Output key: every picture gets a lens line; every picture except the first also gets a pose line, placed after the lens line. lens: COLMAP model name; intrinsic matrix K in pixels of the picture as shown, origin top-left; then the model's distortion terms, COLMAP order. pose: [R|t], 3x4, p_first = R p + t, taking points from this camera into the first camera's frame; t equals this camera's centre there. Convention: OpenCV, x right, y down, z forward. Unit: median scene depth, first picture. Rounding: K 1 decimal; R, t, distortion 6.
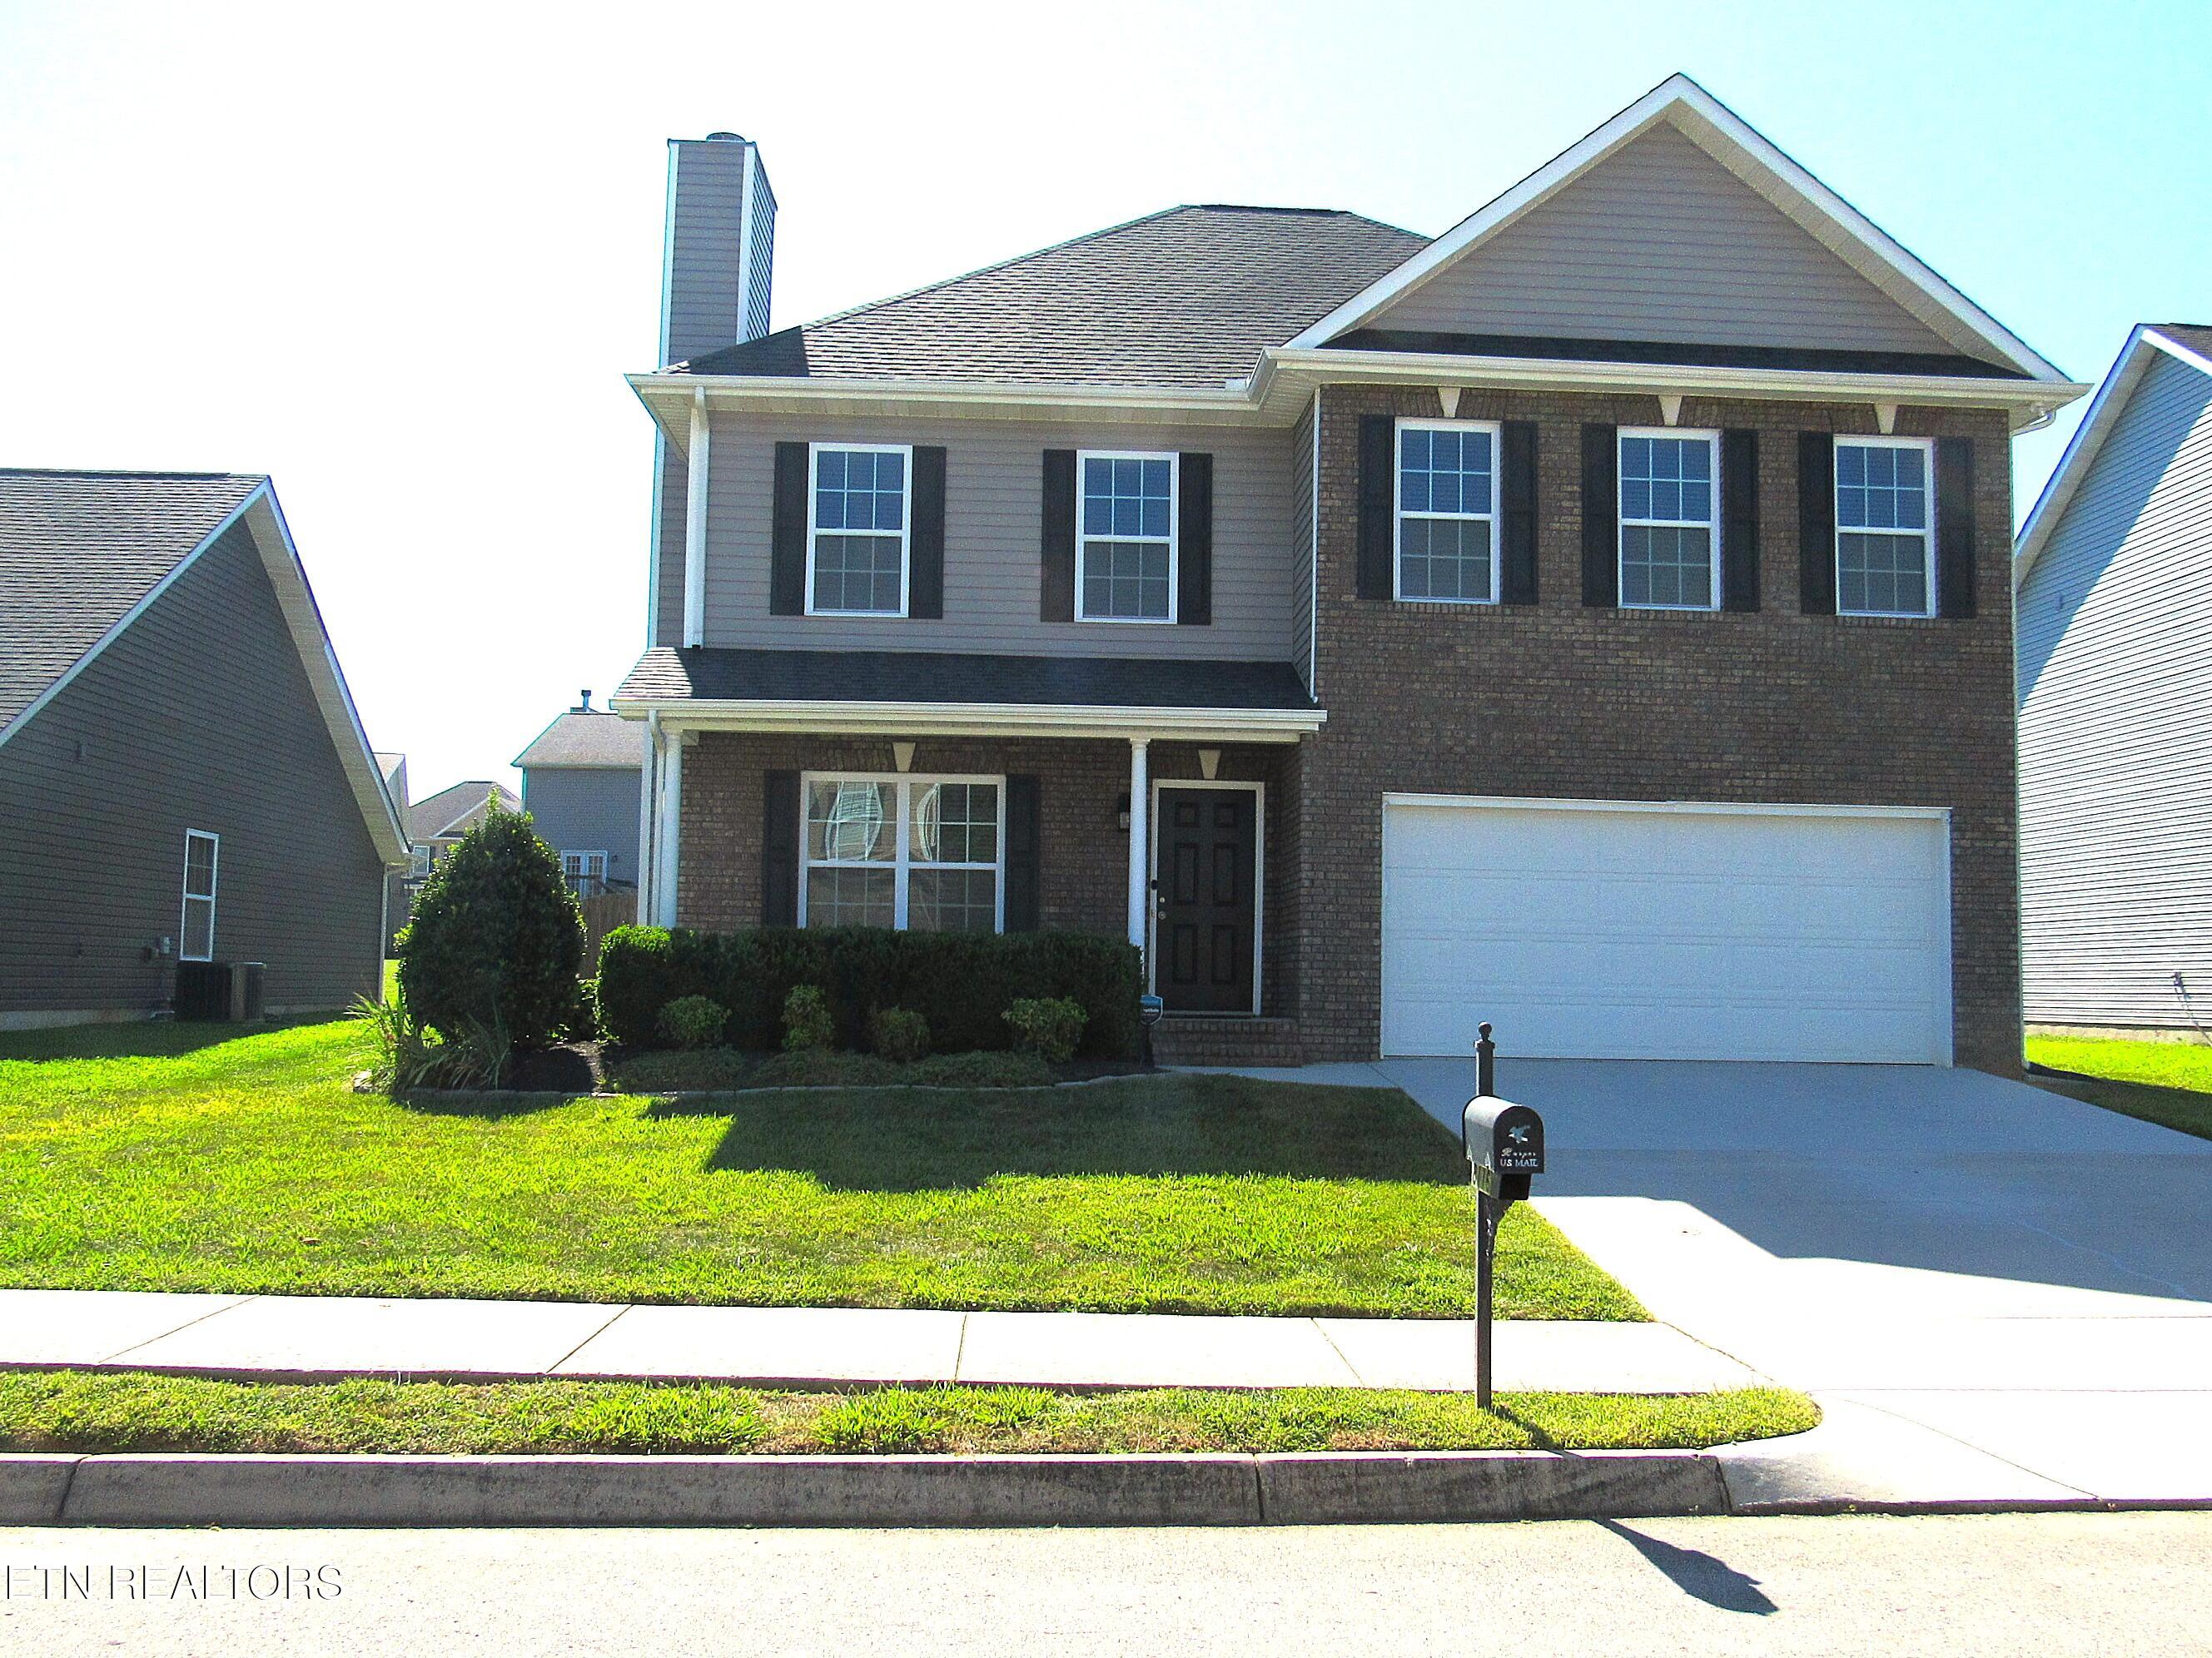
lens RADIAL K [[1748.2, 0, 1152.5], [0, 1748.2, 839.1], [0, 0, 1]] dist [-0.032639, -0.000109]
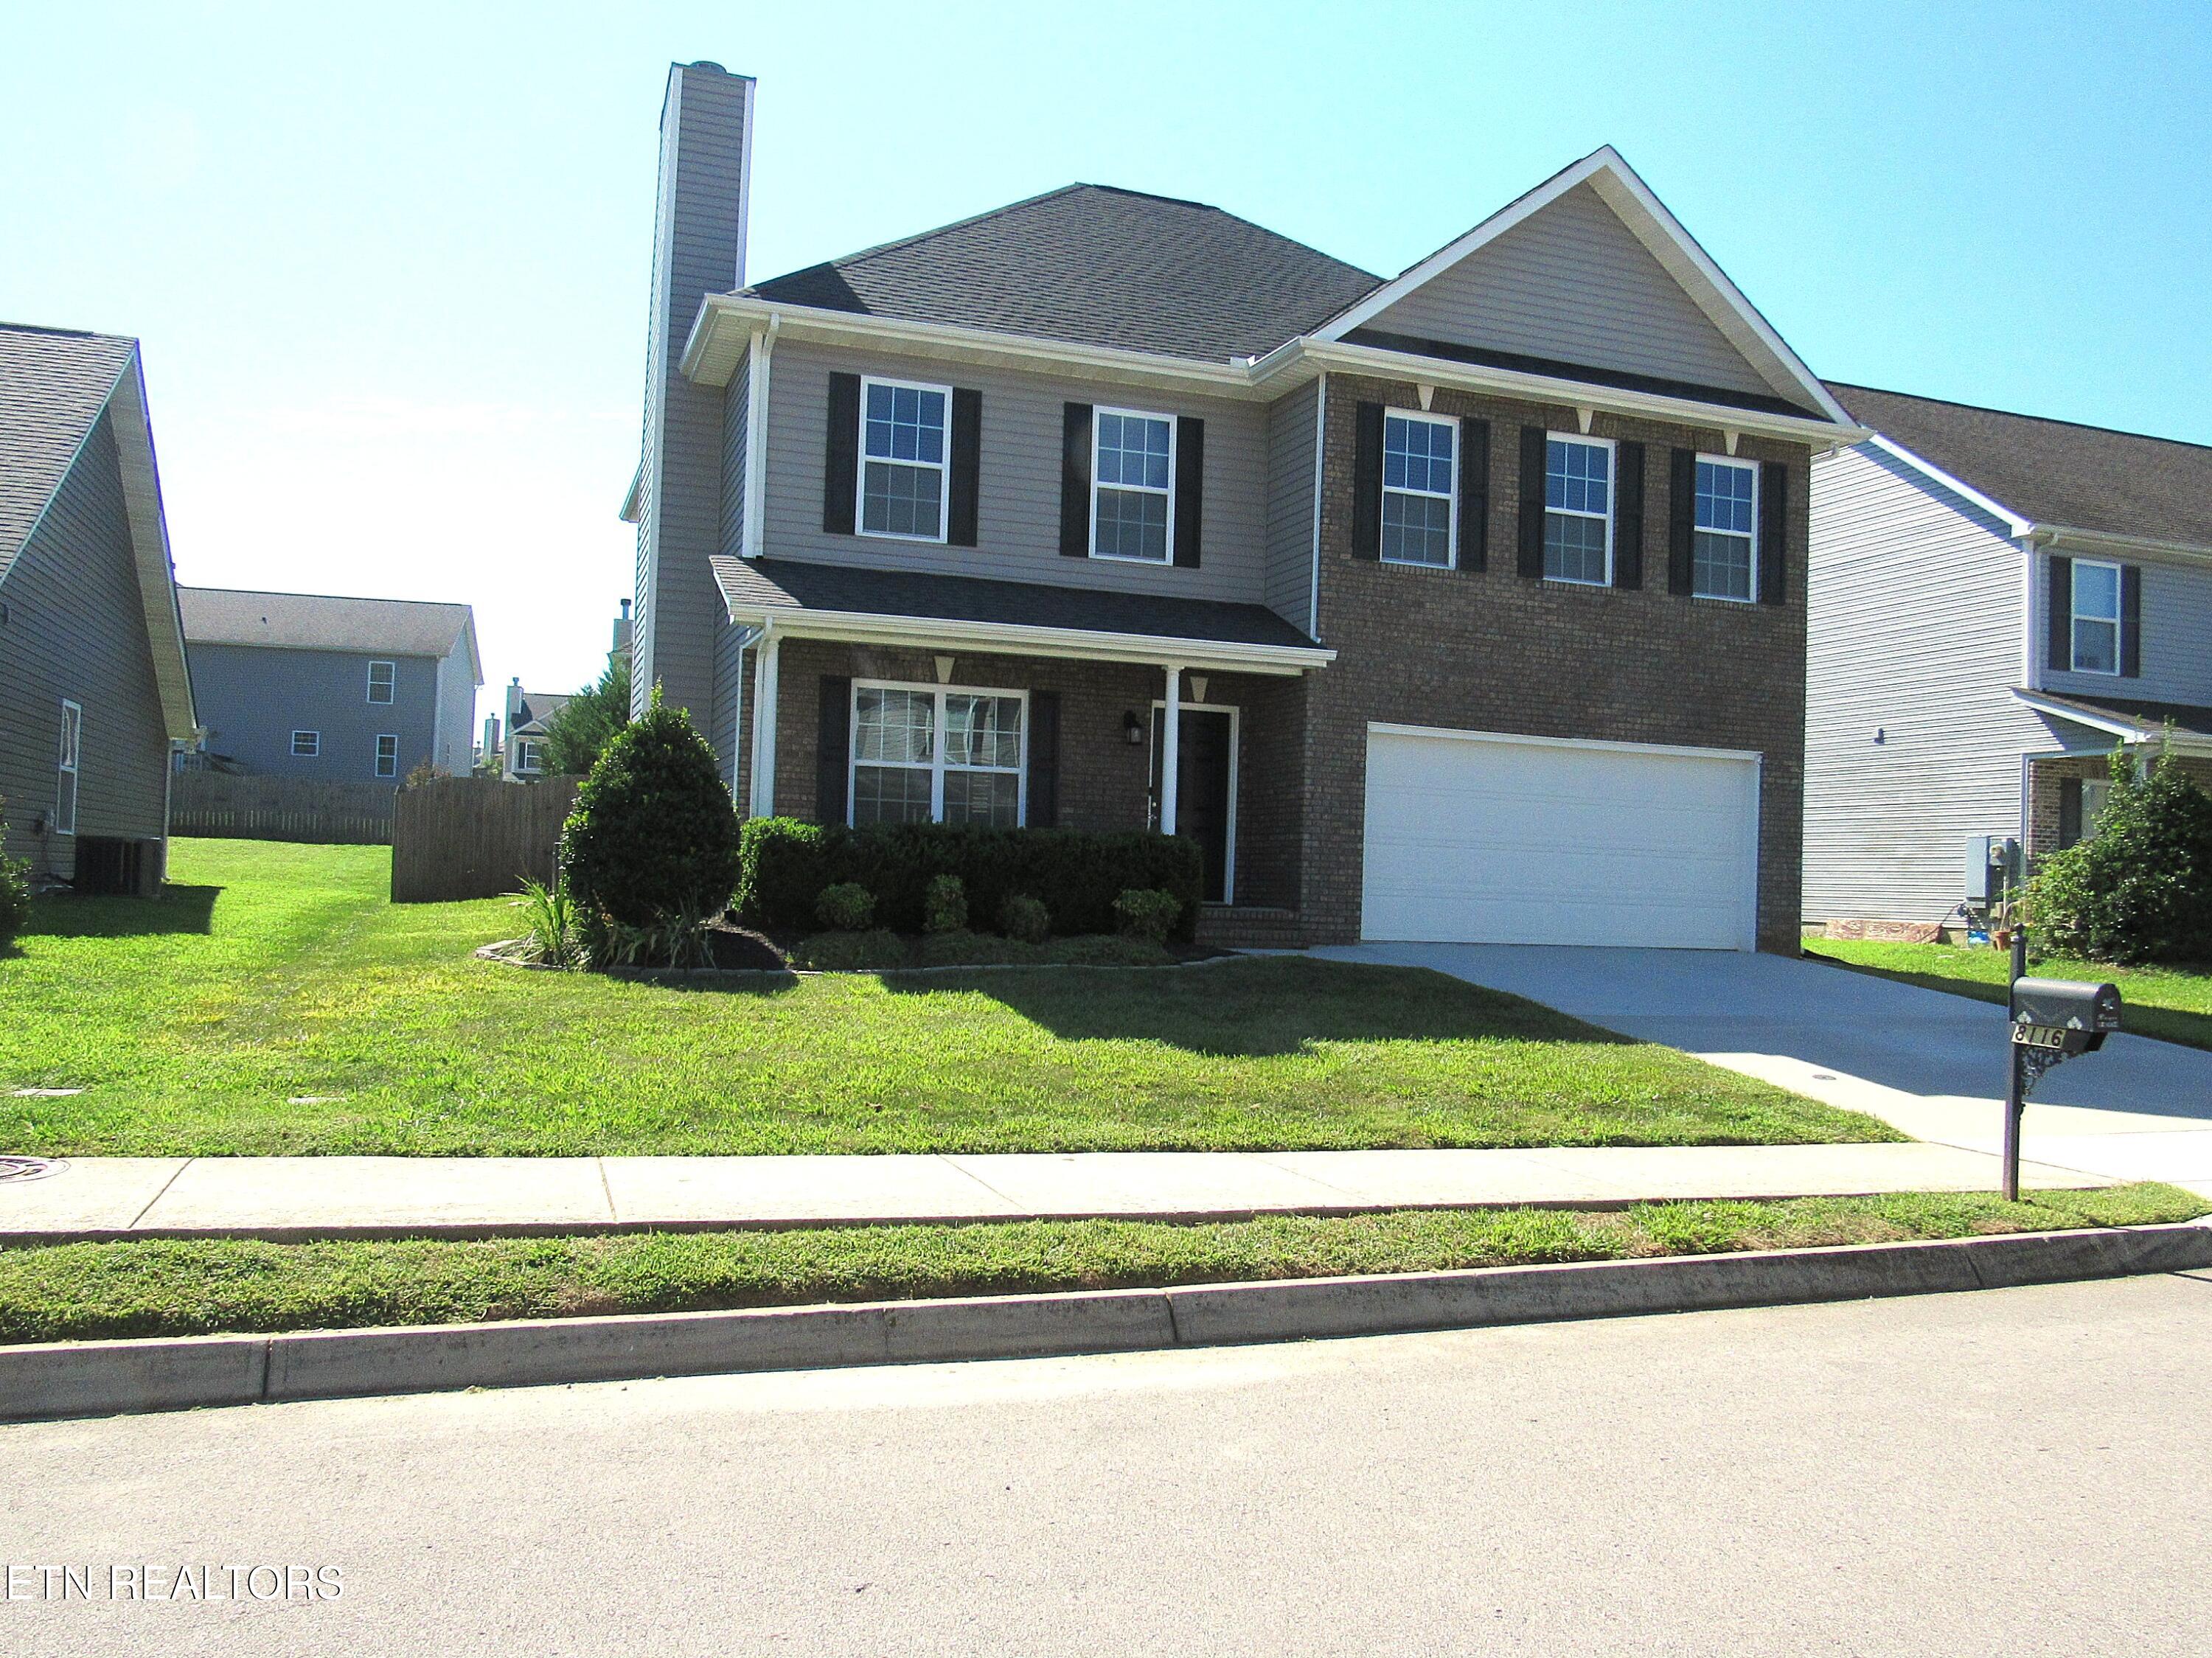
lens RADIAL K [[1586.6, 0, 1106.0], [0, 1586.6, 829.0], [0, 0, 1]] dist [-0.049415, 0.000886]
pose [[0.967588, 0.026359, 0.251156, -0.304215], [-0.041831, 0.997528, 0.056467, -0.006917], [-0.249047, -0.065143, 0.966298, -0.012443]]
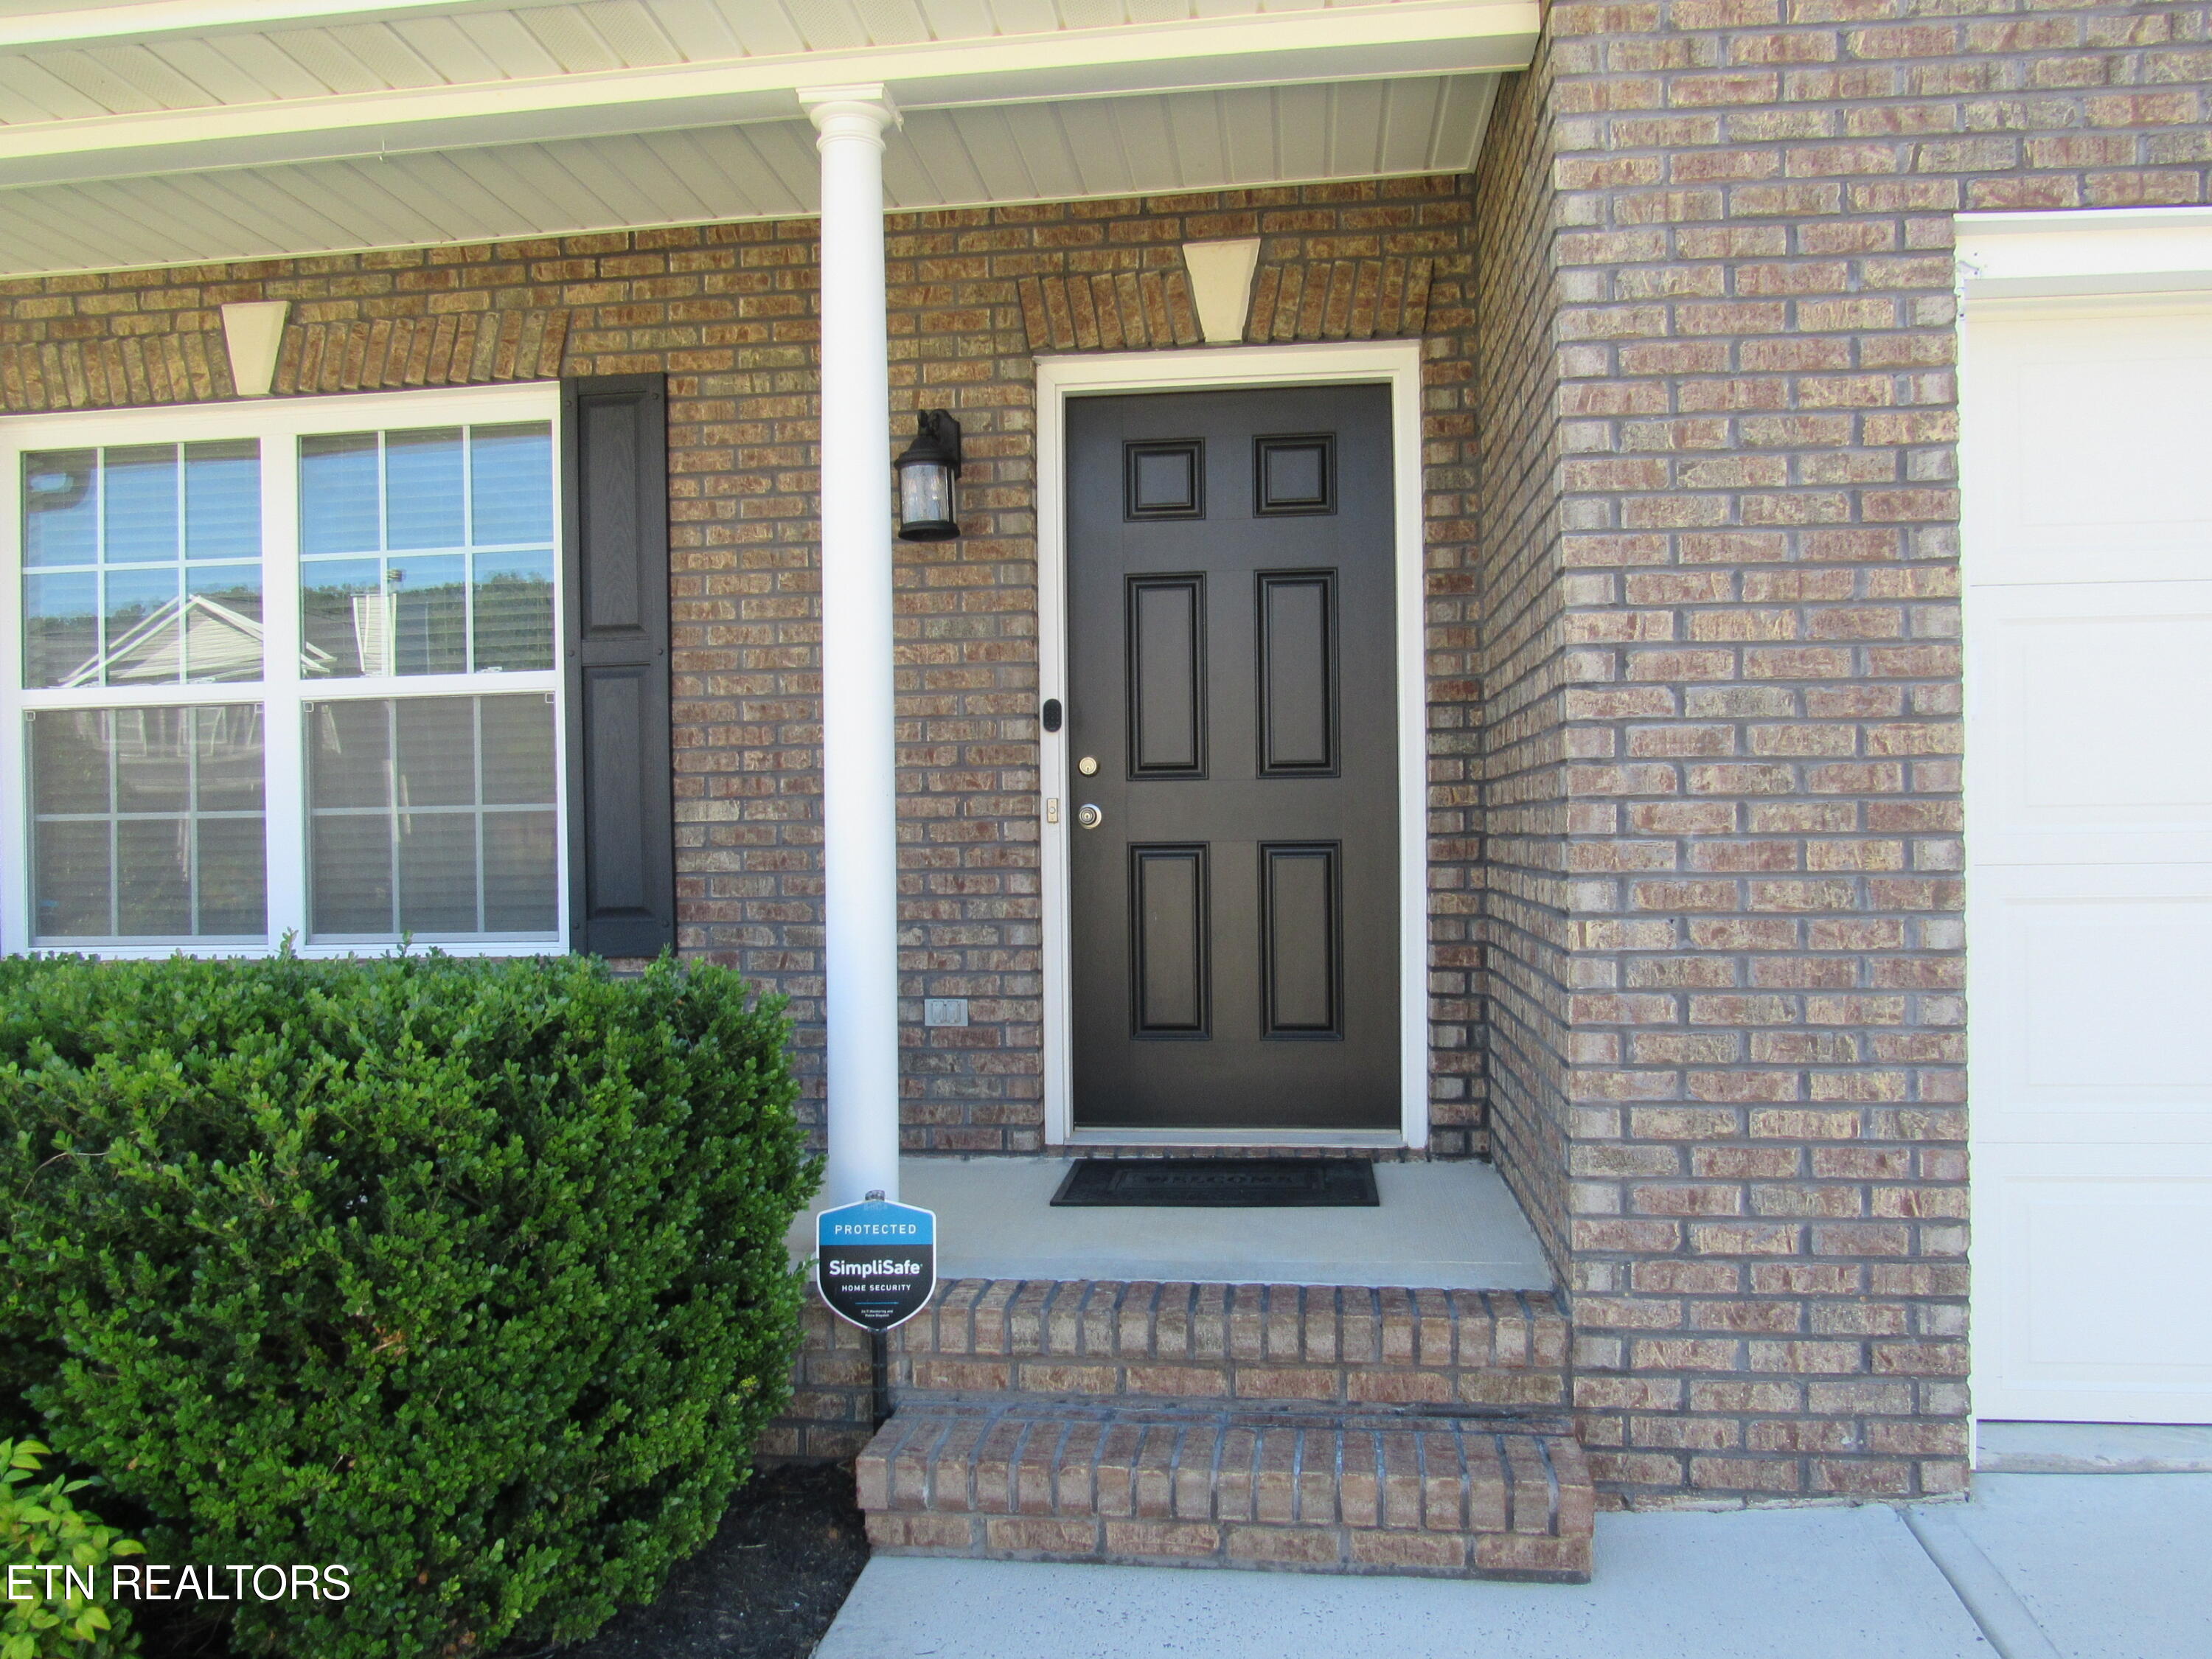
lens RADIAL K [[1586.4, 0, 1106.0], [0, 1586.4, 829.5], [0, 0, 1]] dist [-0.021897, 0.002469]
pose [[0.982038, -0.030506, -0.186199, 0.062670], [0.045381, 0.996063, 0.076157, 0.026452], [0.183143, -0.083239, 0.979556, 0.765308]]
